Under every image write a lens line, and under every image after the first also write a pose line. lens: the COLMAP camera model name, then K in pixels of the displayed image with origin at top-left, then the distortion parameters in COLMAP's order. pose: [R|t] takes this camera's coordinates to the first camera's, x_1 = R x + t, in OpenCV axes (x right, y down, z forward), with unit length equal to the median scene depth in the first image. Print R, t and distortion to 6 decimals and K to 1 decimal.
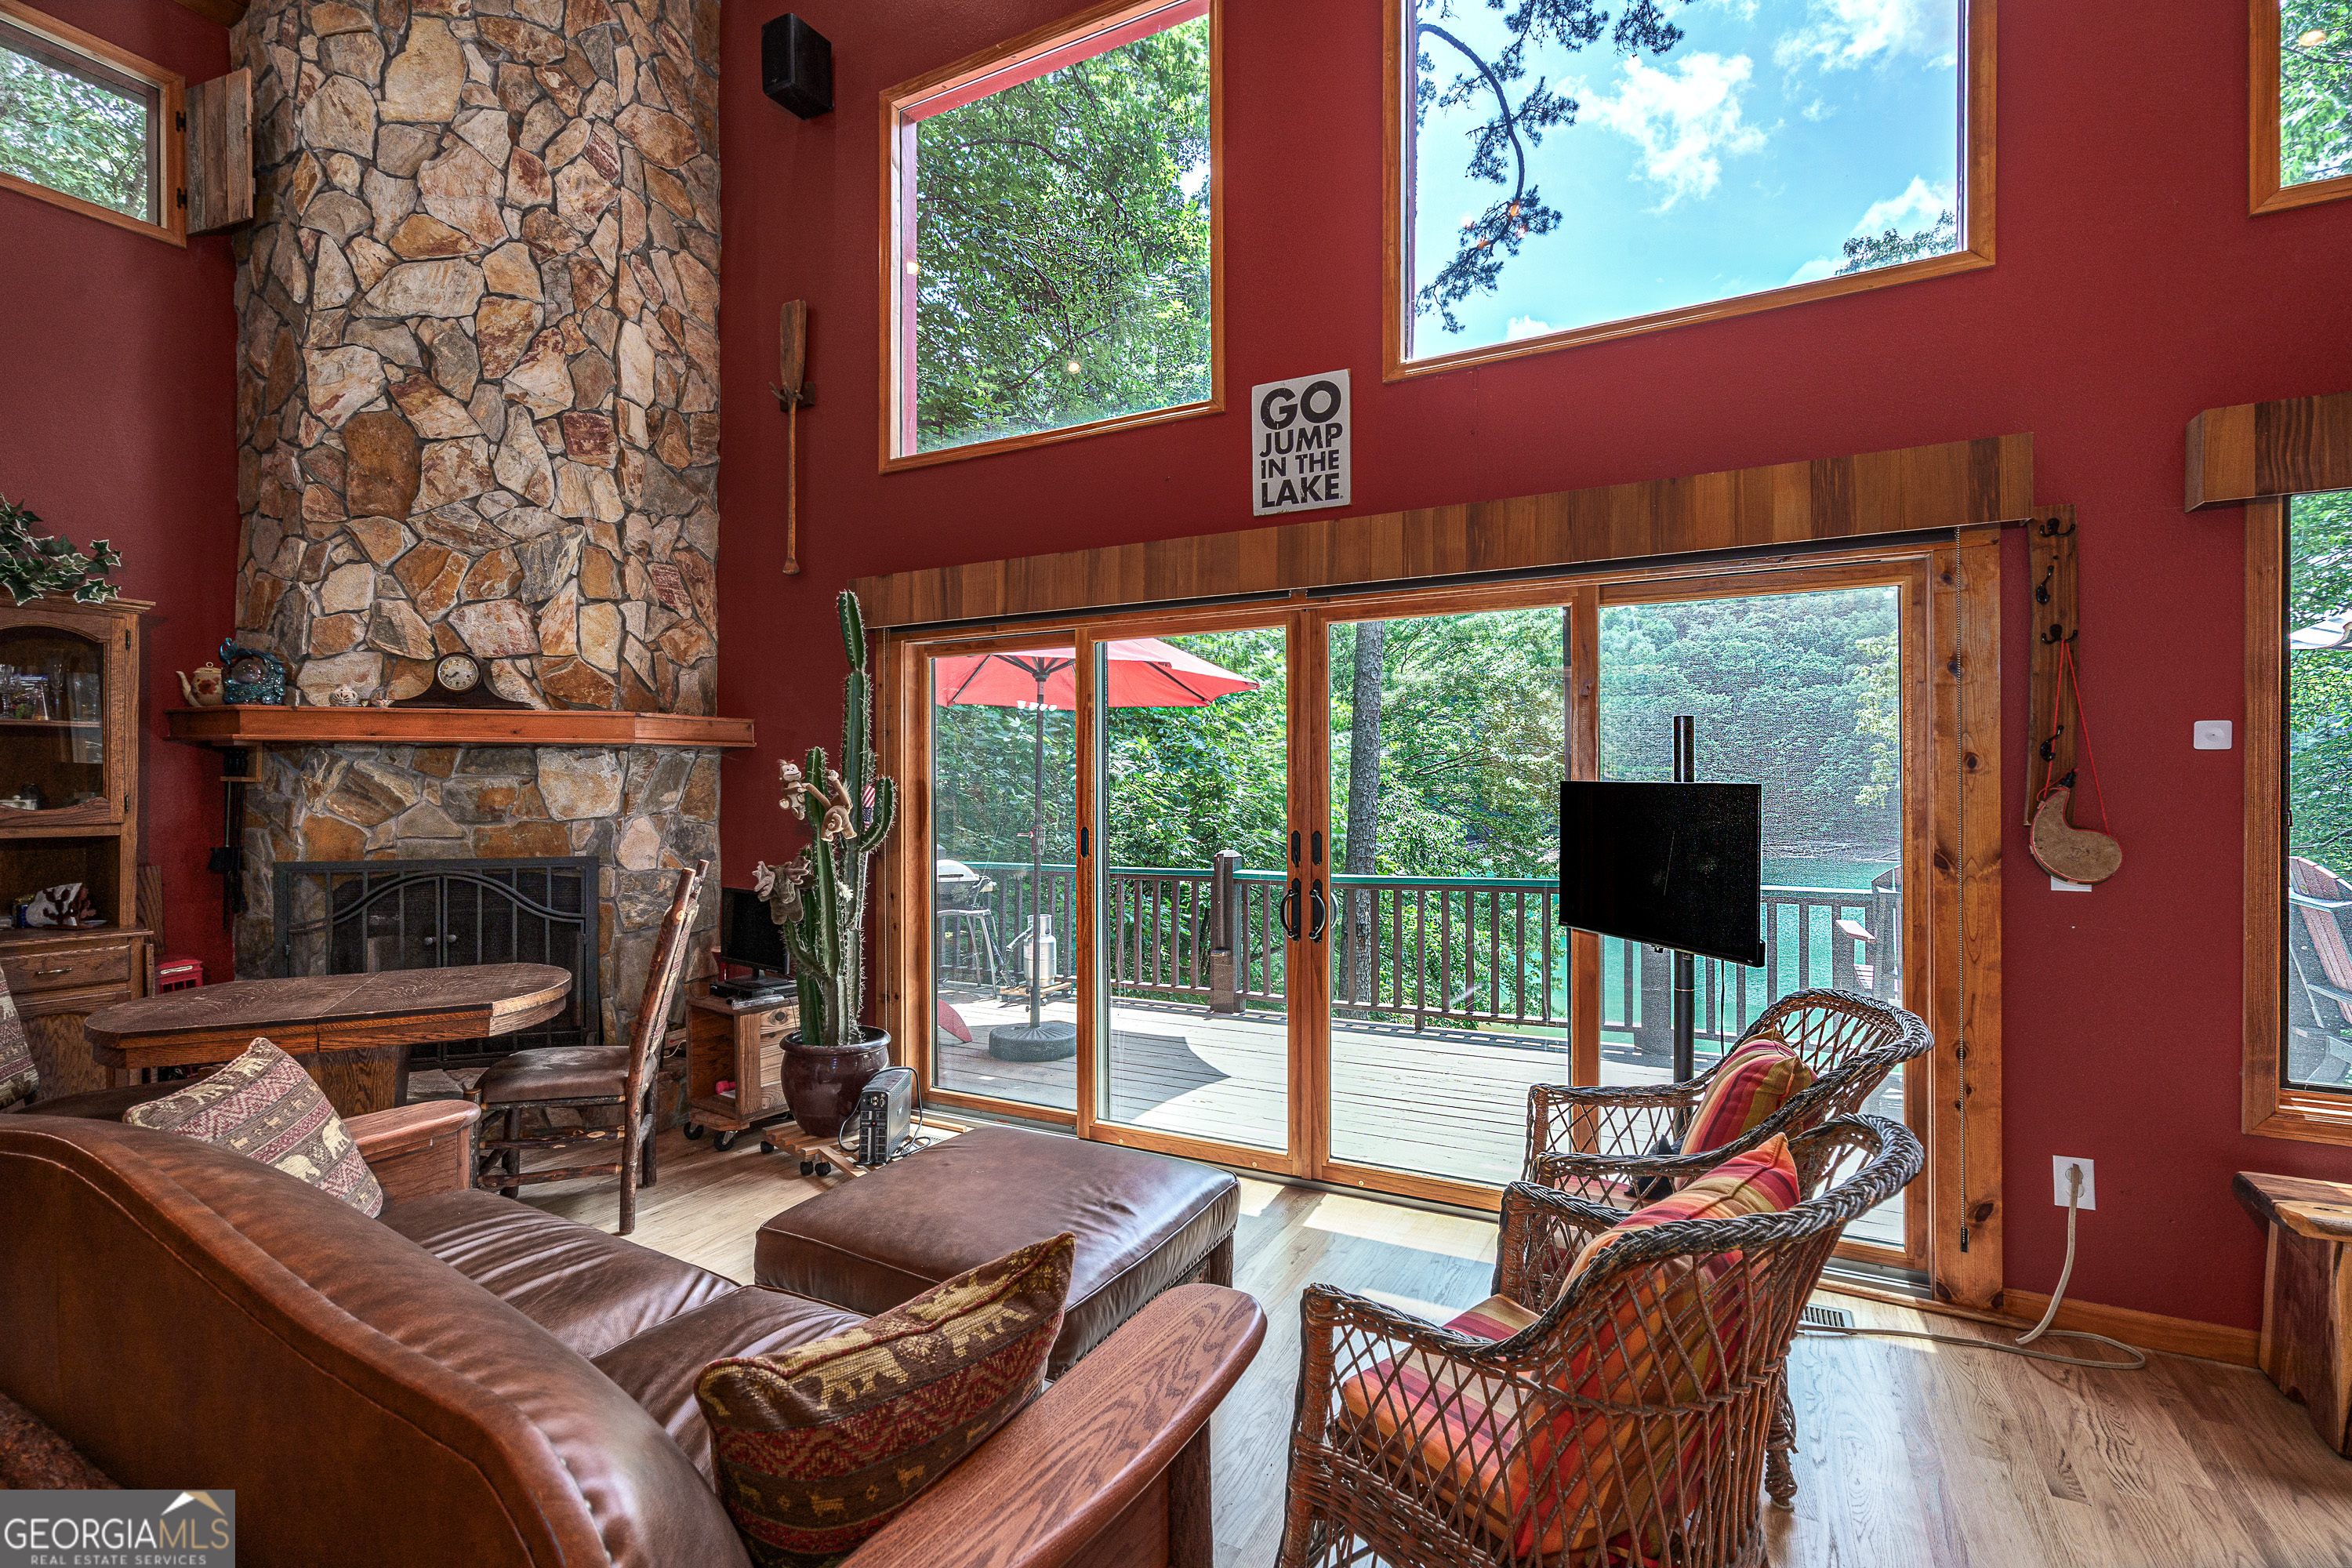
lens RADIAL K [[1112.2, 0, 1123.0], [0, 1112.2, 791.3], [0, 0, 1]] dist [-0.003031, -0.000558]
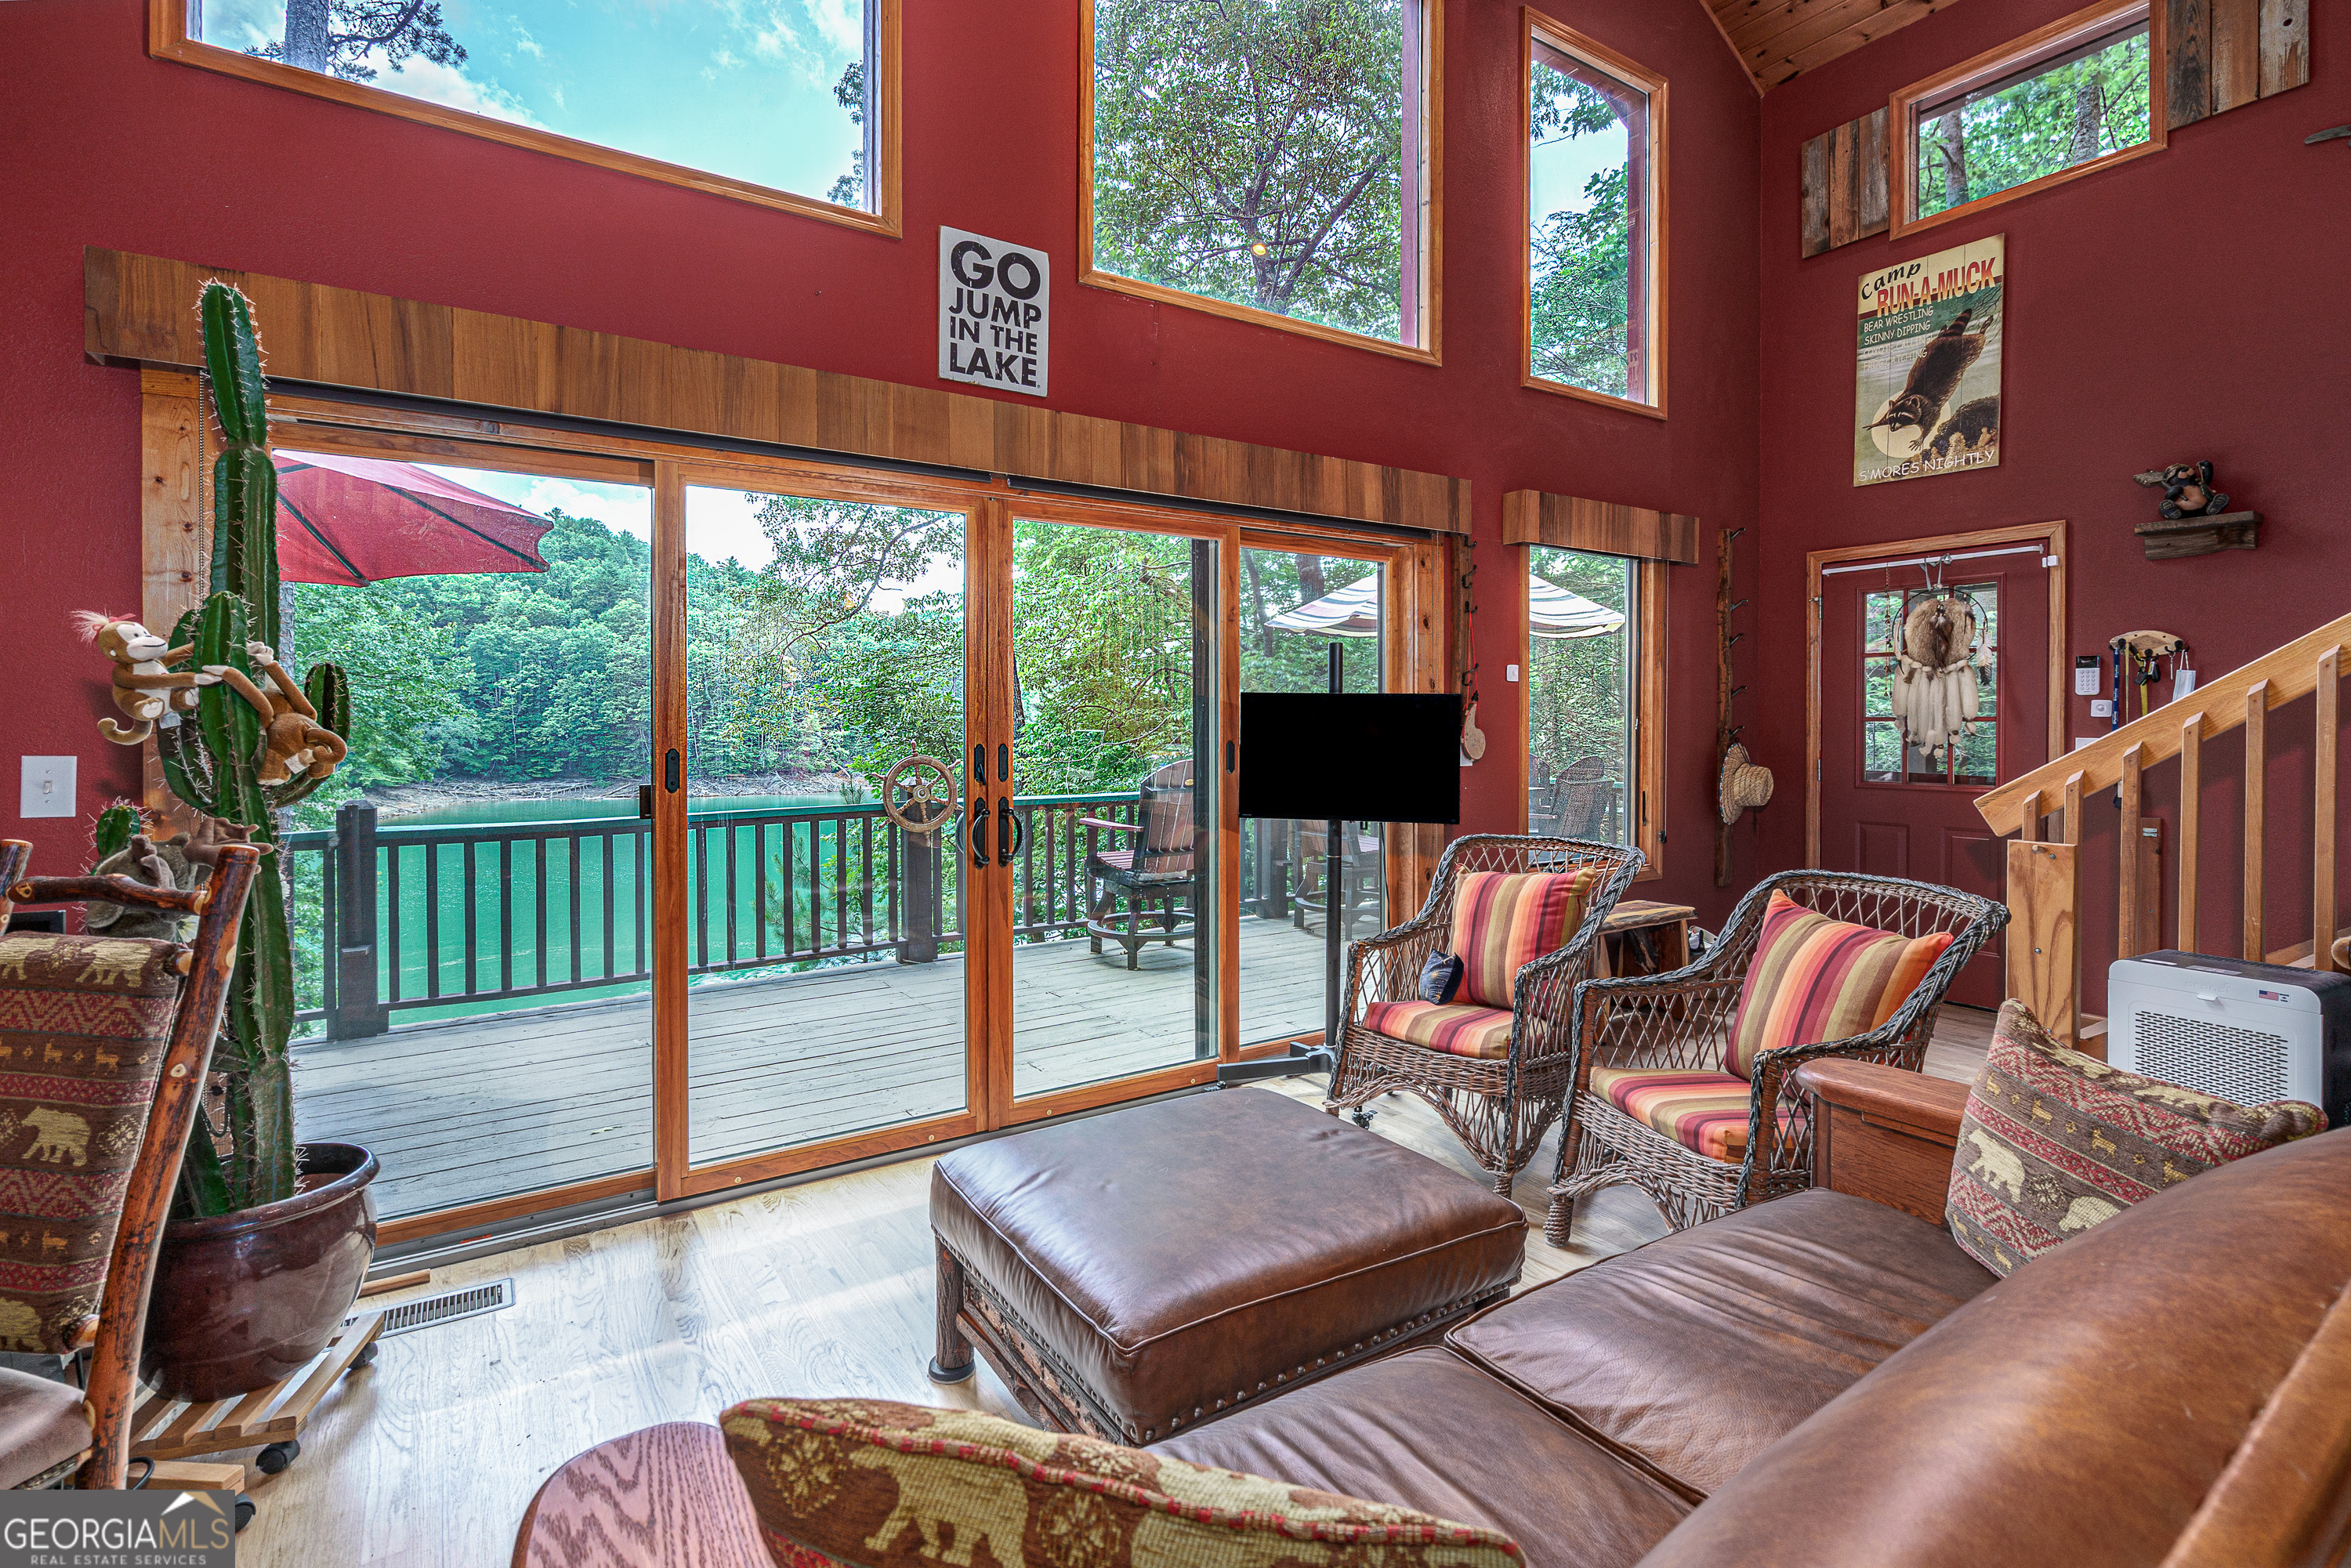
lens RADIAL K [[1129.0, 0, 1222.6], [0, 1129.0, 735.6], [0, 0, 1]] dist [-0.017945, 0.011179]
pose [[0.436593, -0.007987, 0.899624, -0.484973], [0.006474, 0.999963, 0.005736, 0.020512], [-0.899636, 0.003320, 0.436628, 0.366150]]
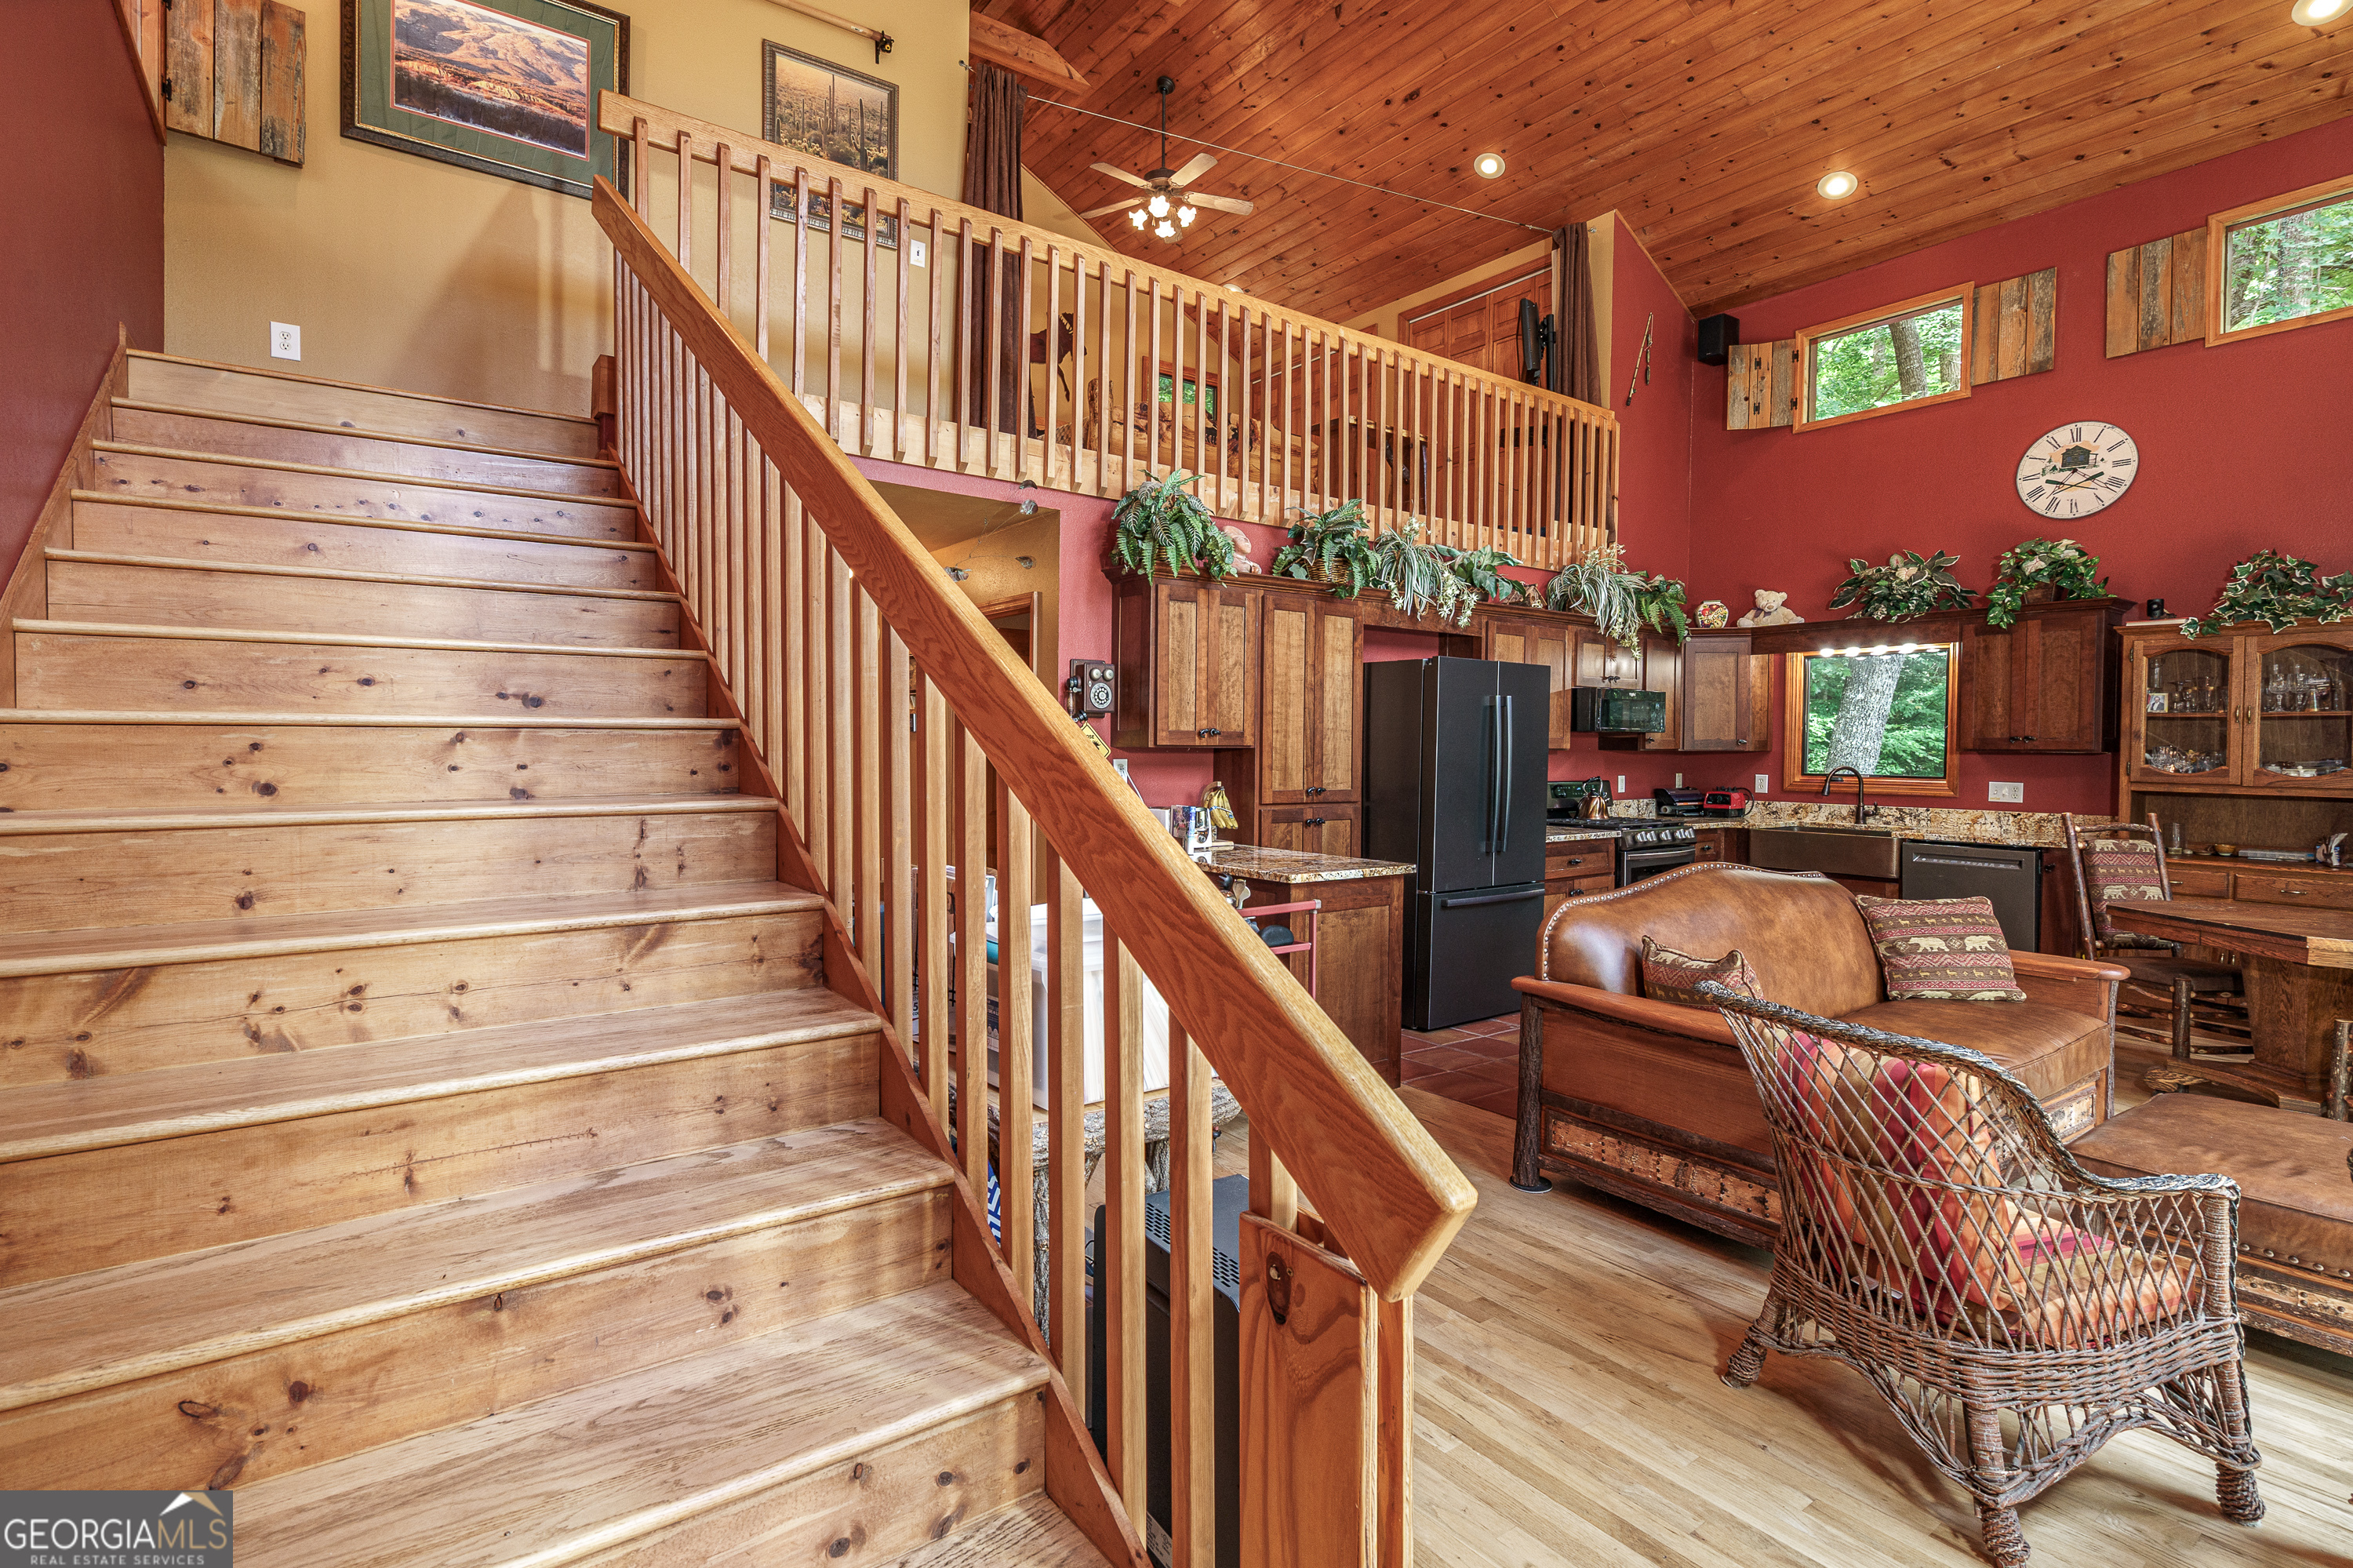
lens RADIAL K [[1103.1, 0, 1129.4], [0, 1103.1, 767.9], [0, 0, 1]] dist [-0.002130, 0.000328]
pose [[-0.457449, 0.015450, -0.889101, 0.784757], [-0.014742, 0.999580, 0.024955, -0.005626], [0.889113, 0.024523, -0.457030, 0.279878]]
